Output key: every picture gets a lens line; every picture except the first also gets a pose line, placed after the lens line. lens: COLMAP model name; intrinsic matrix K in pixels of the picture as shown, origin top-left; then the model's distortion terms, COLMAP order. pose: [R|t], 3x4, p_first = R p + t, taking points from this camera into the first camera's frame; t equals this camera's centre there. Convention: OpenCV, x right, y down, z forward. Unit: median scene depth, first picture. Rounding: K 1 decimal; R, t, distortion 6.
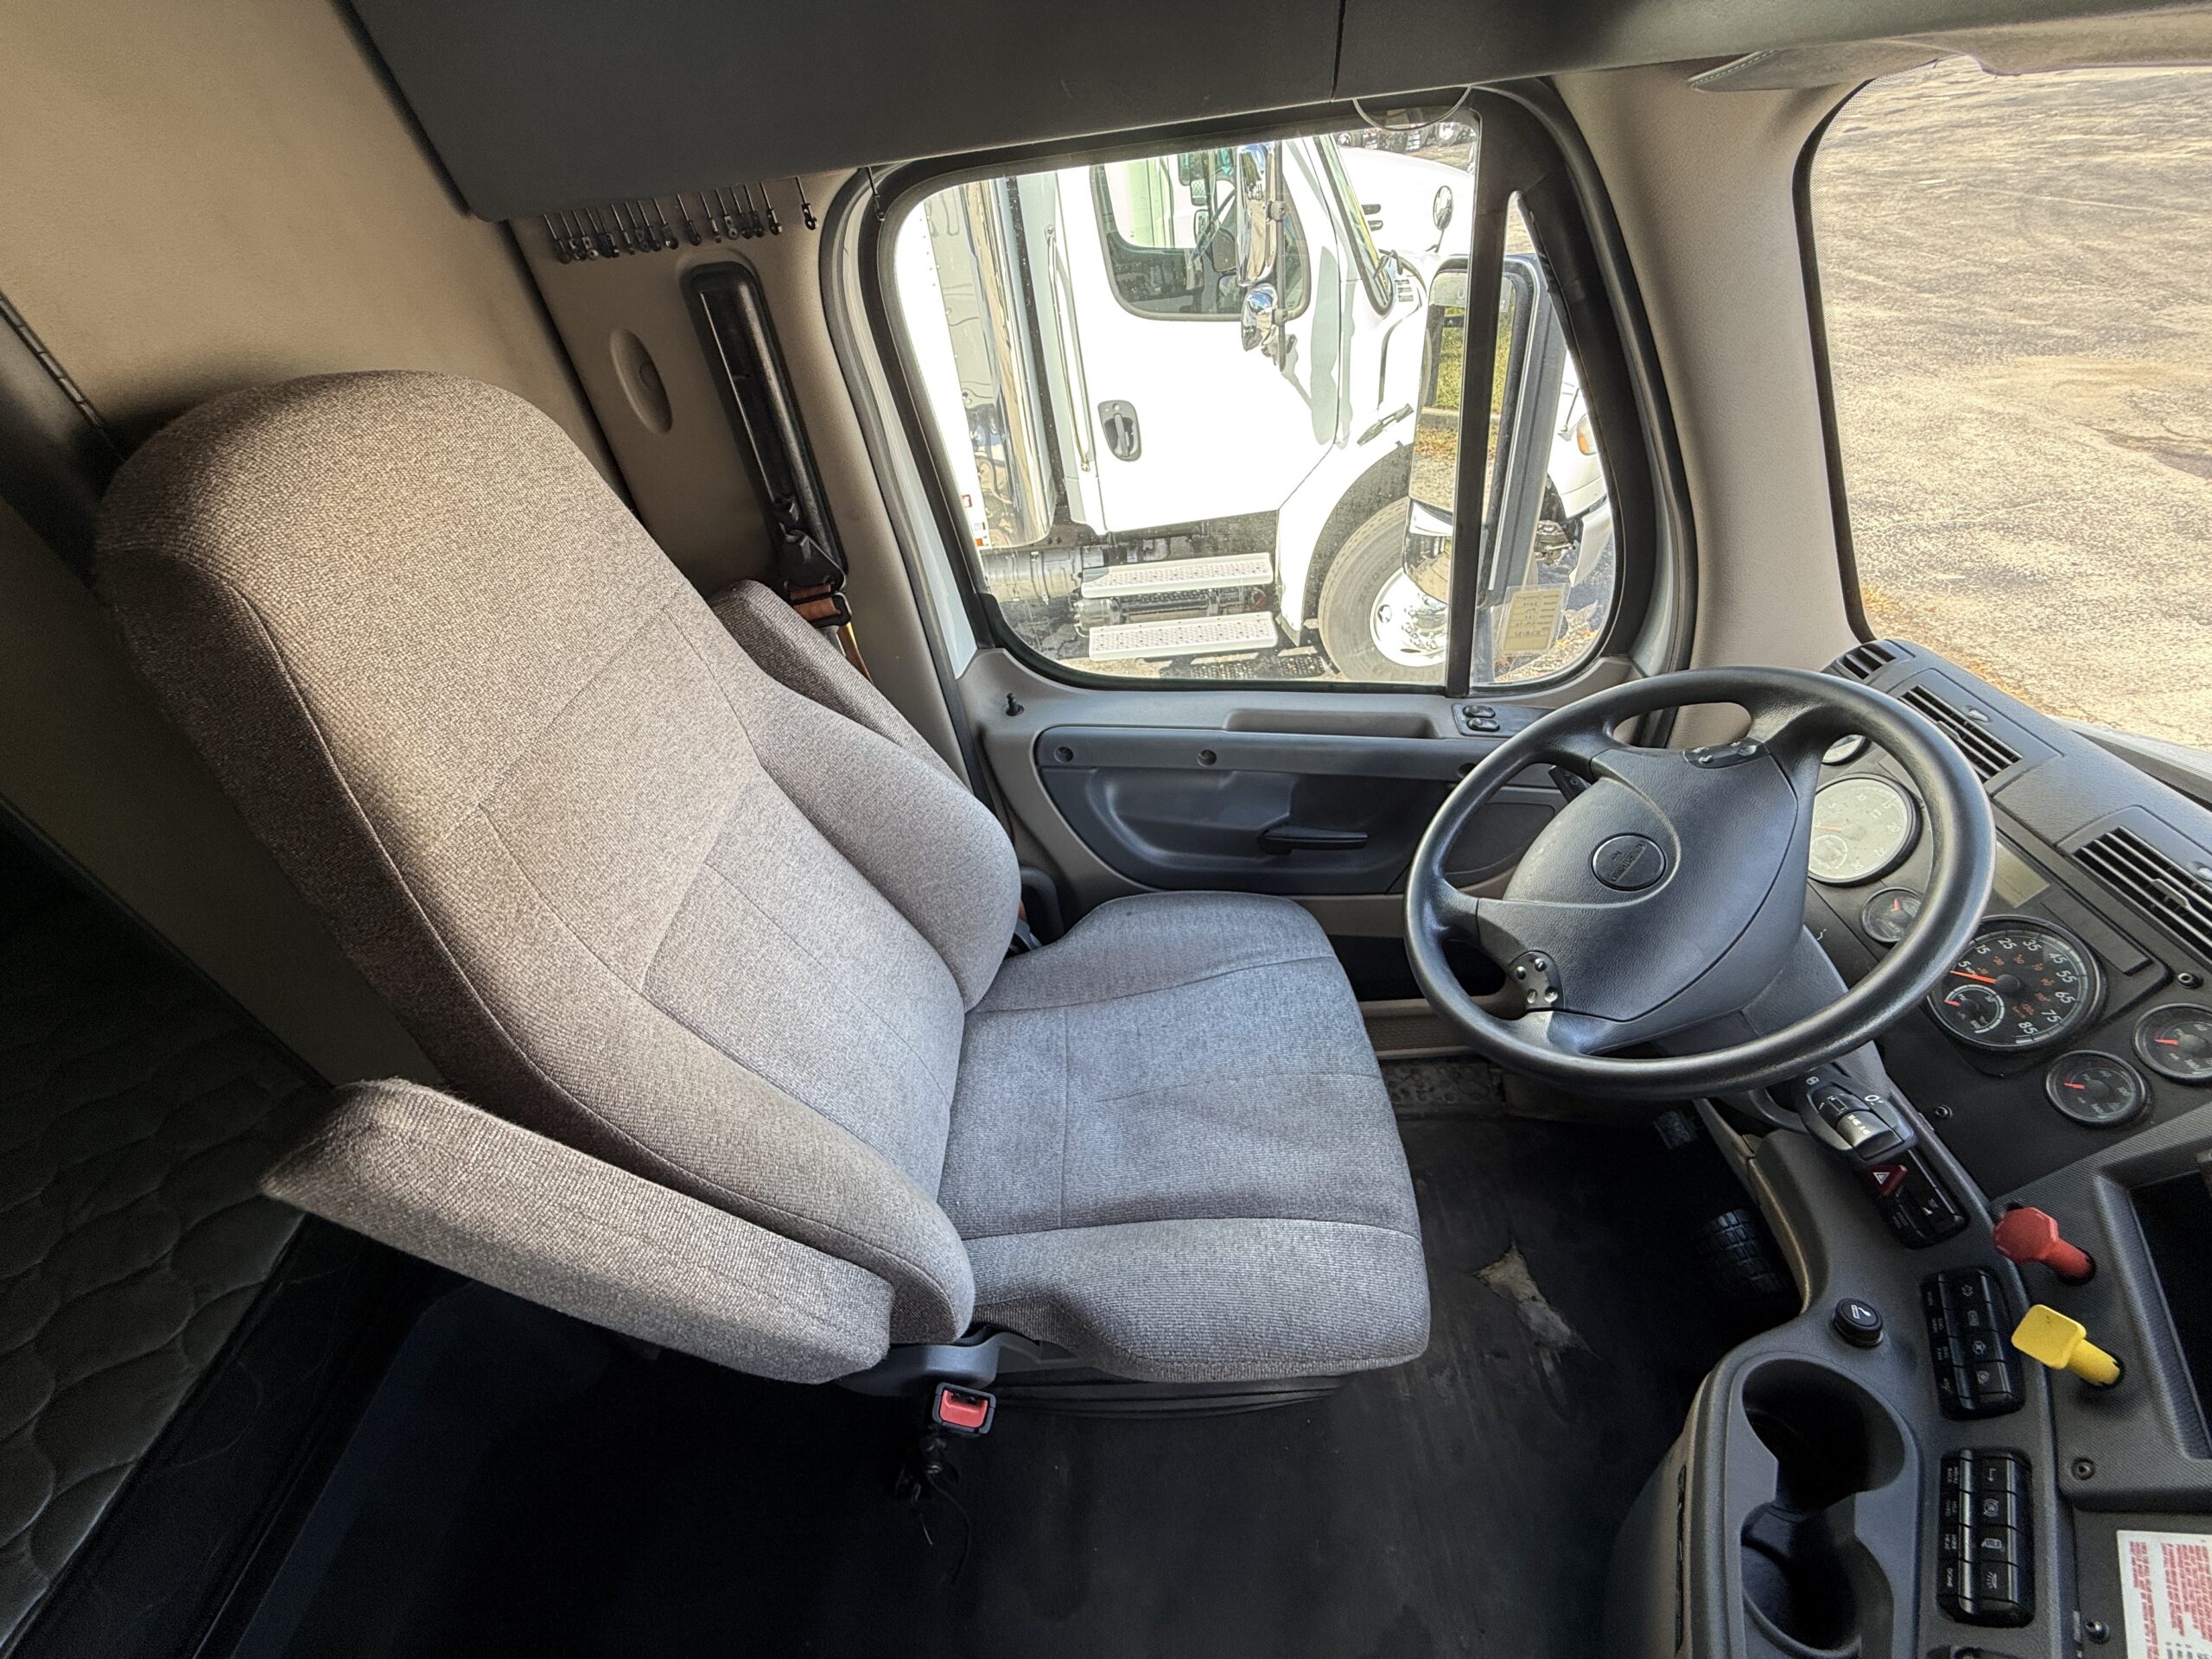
lens RADIAL K [[878.6, 0, 1113.5], [0, 878.6, 829.4], [0, 0, 1]] dist [-0.000548, 0.000314]
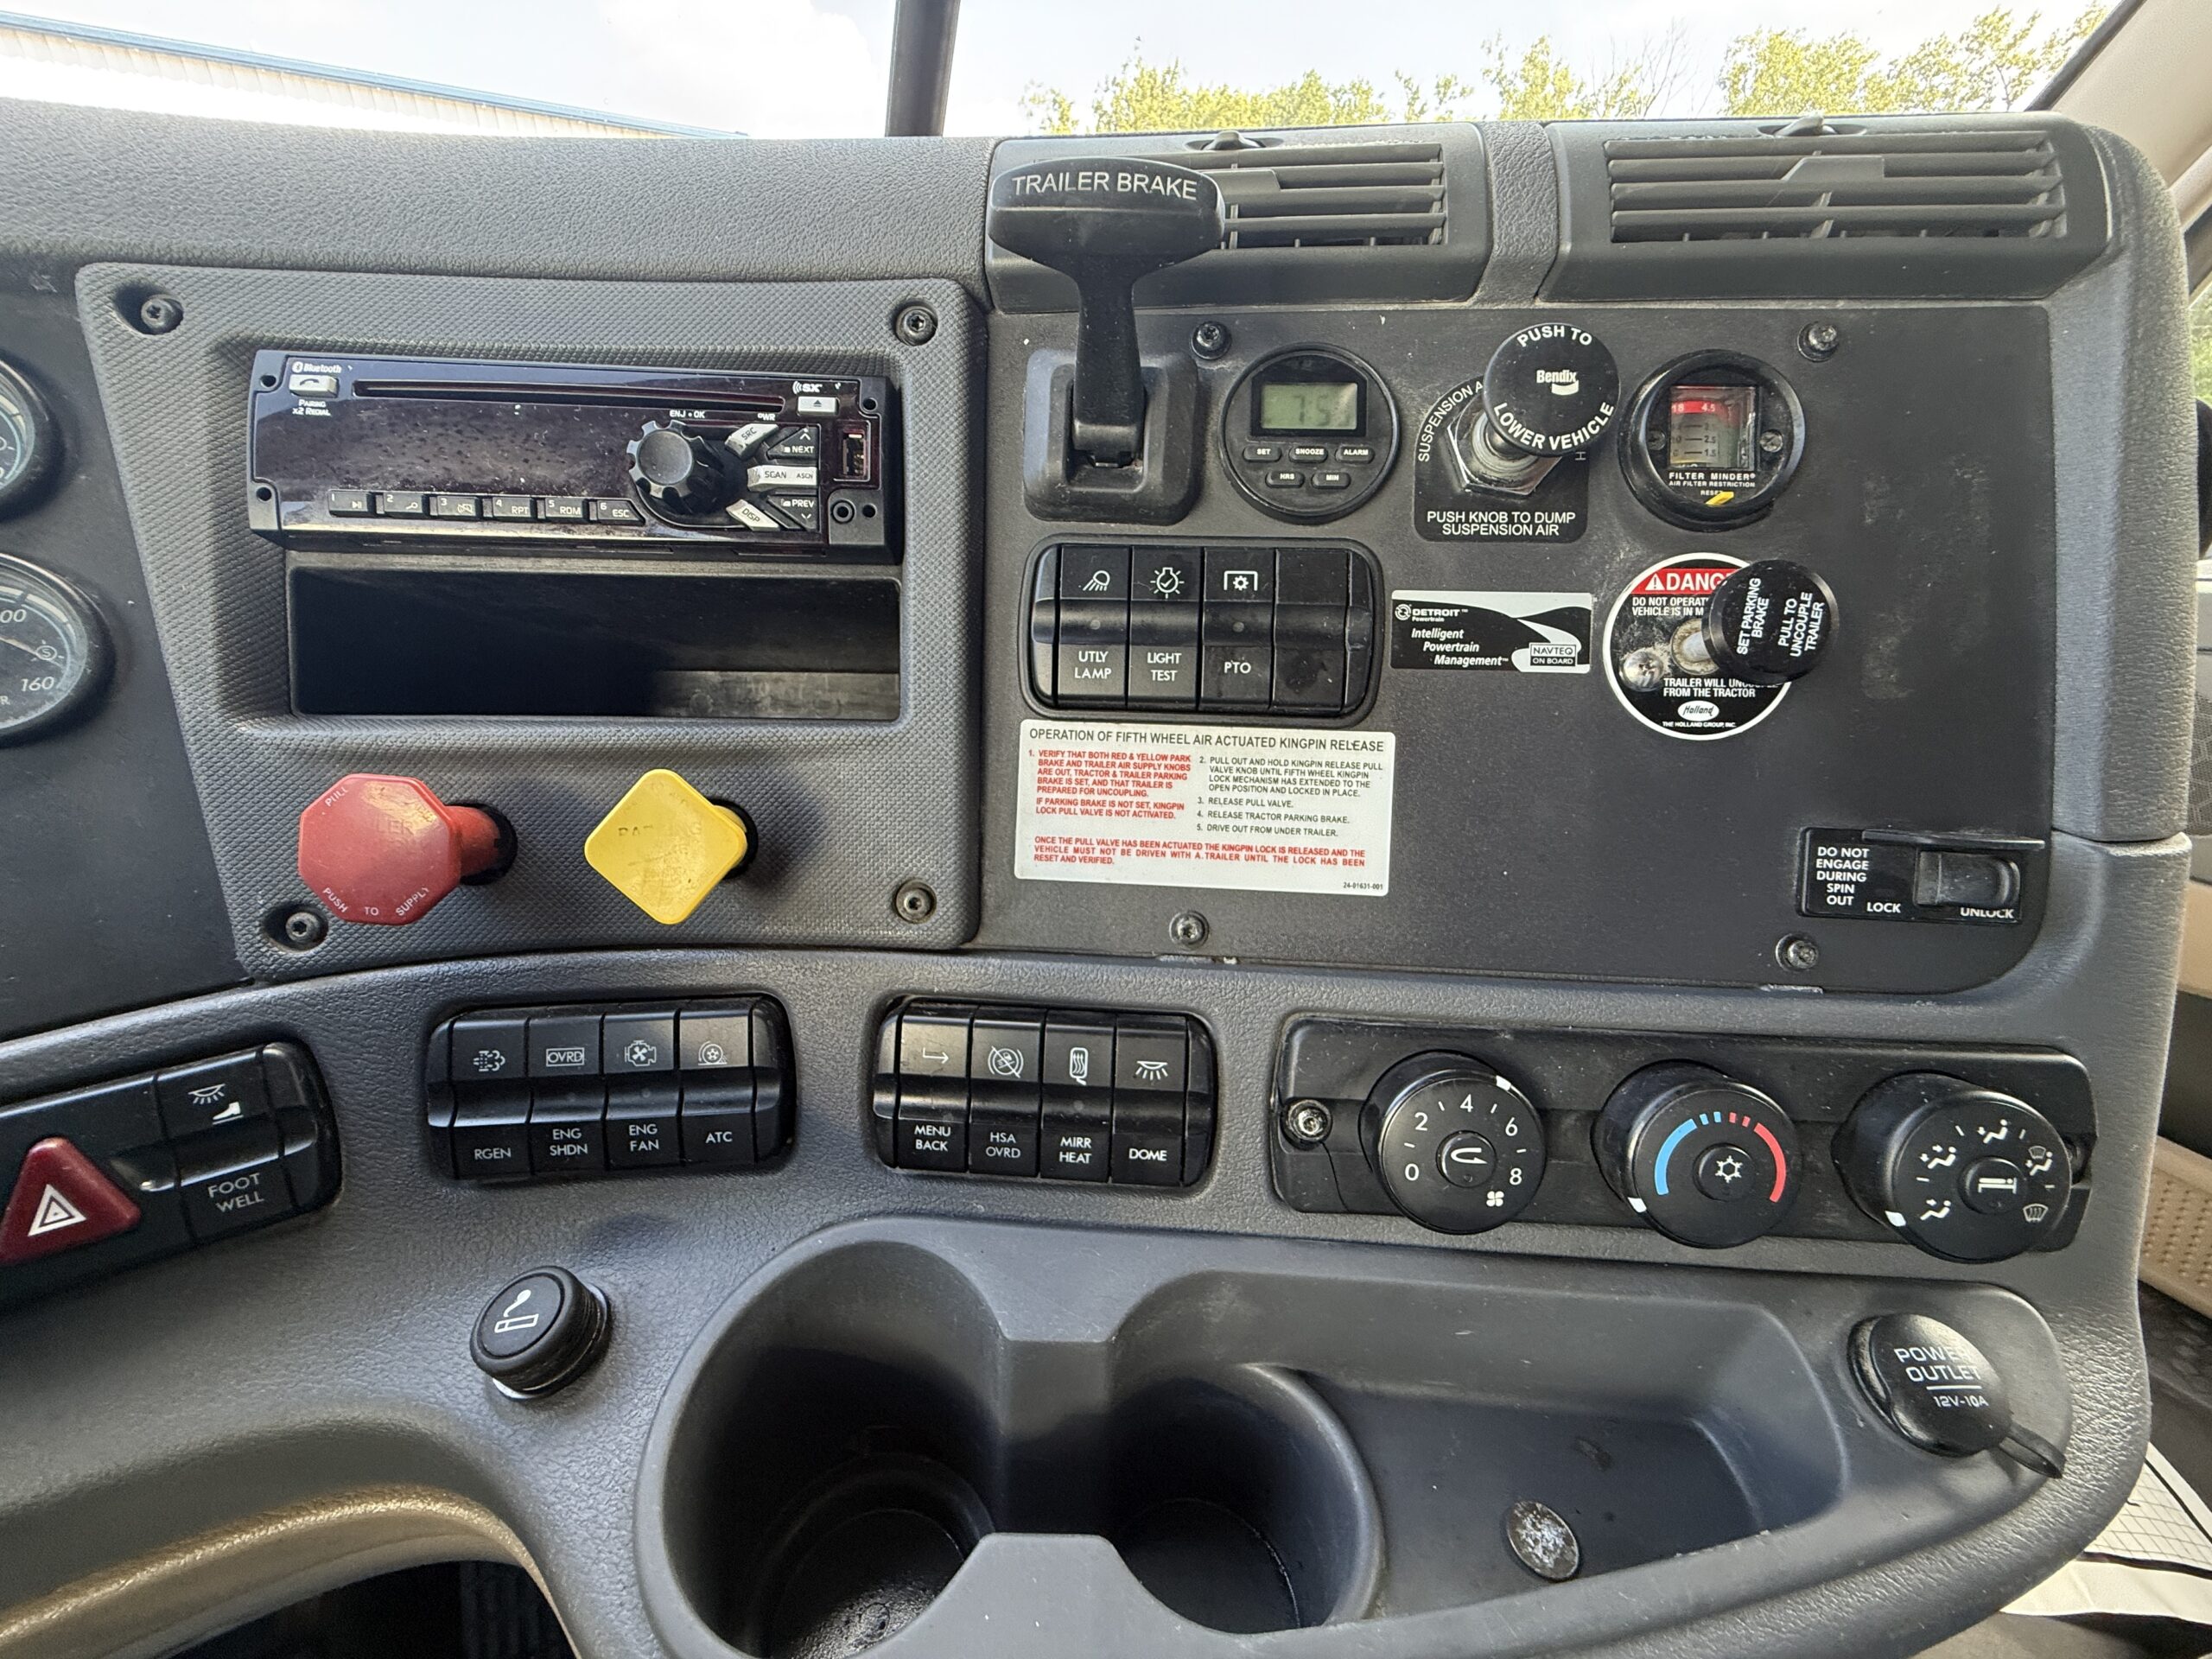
lens RADIAL K [[878.6, 0, 1101.7], [0, 878.6, 829.5], [0, 0, 1]] dist [-0.000548, 0.000314]
pose [[-0.531997, -0.311193, 0.787488, 0.428722], [0.549675, 0.580496, 0.600735, 0.298307], [-0.644078, 0.752452, -0.137767, 0.630538]]
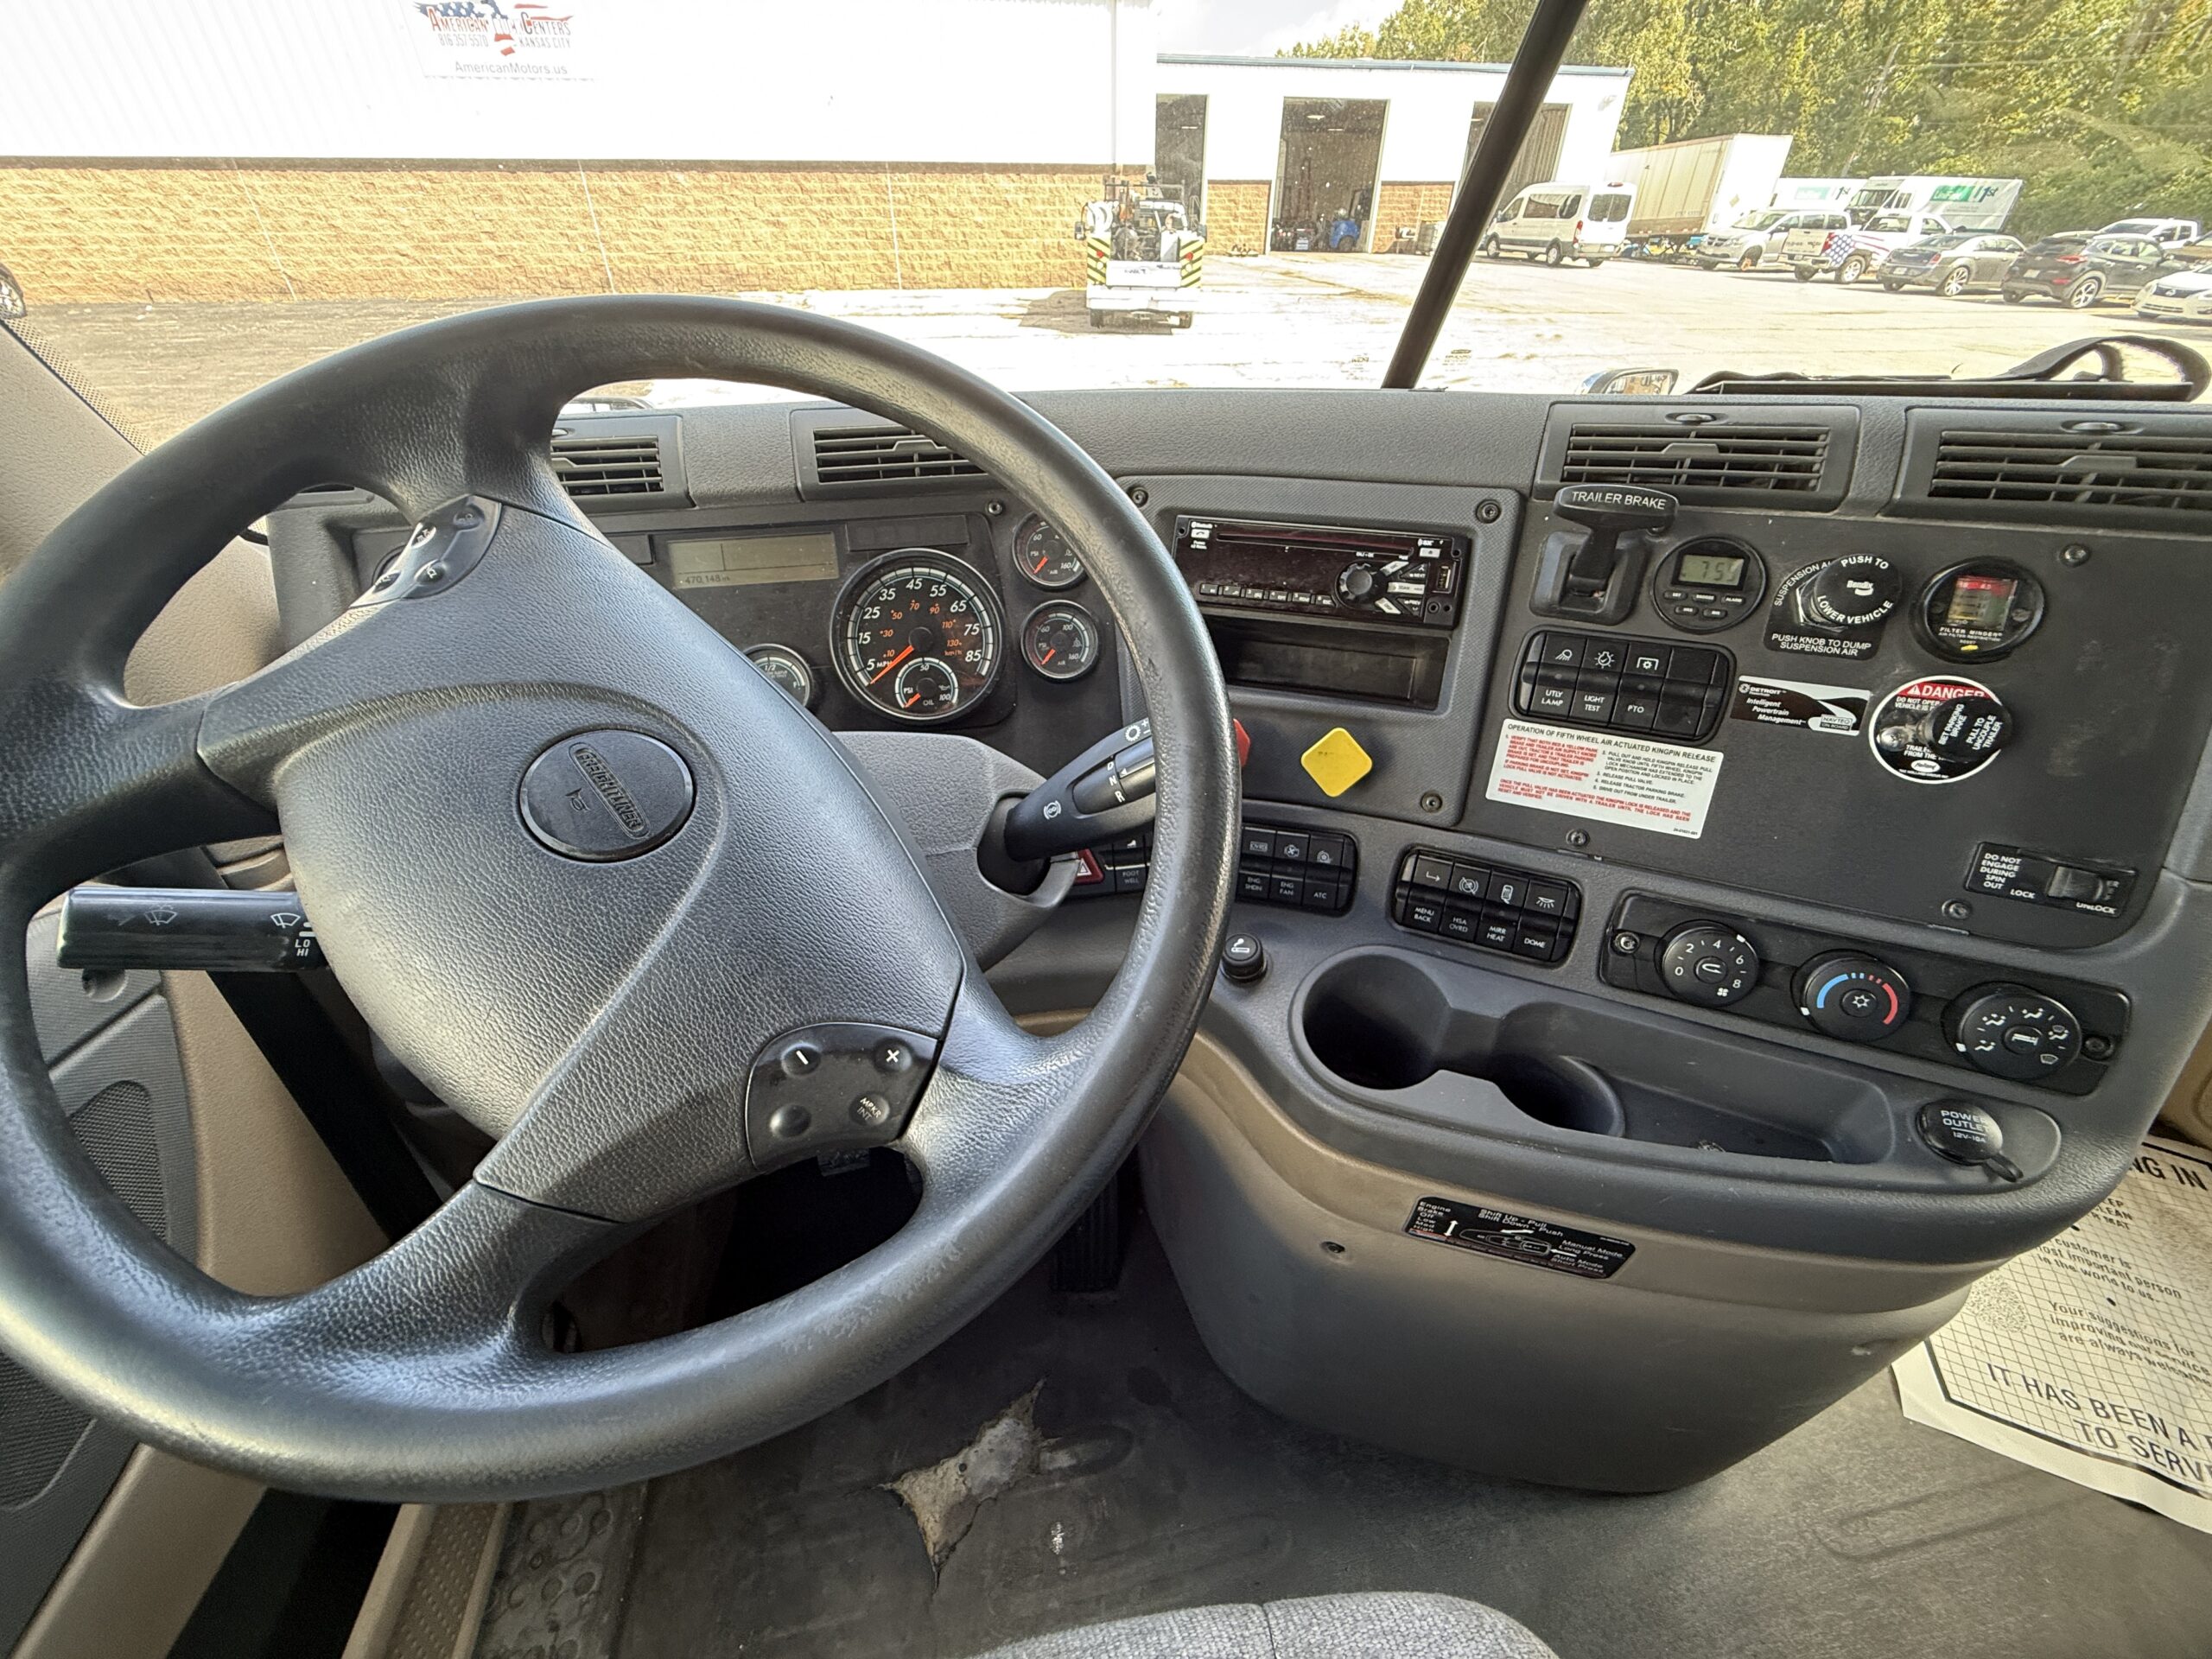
lens RADIAL K [[878.6, 0, 1101.6], [0, 878.6, 831.3], [0, 0, 1]] dist [-0.000548, 0.000314]
pose [[-0.194572, -0.475285, 0.858047, 0.177886], [0.641766, 0.599867, 0.477803, 0.001488], [-0.741807, 0.643633, 0.188305, 0.726805]]
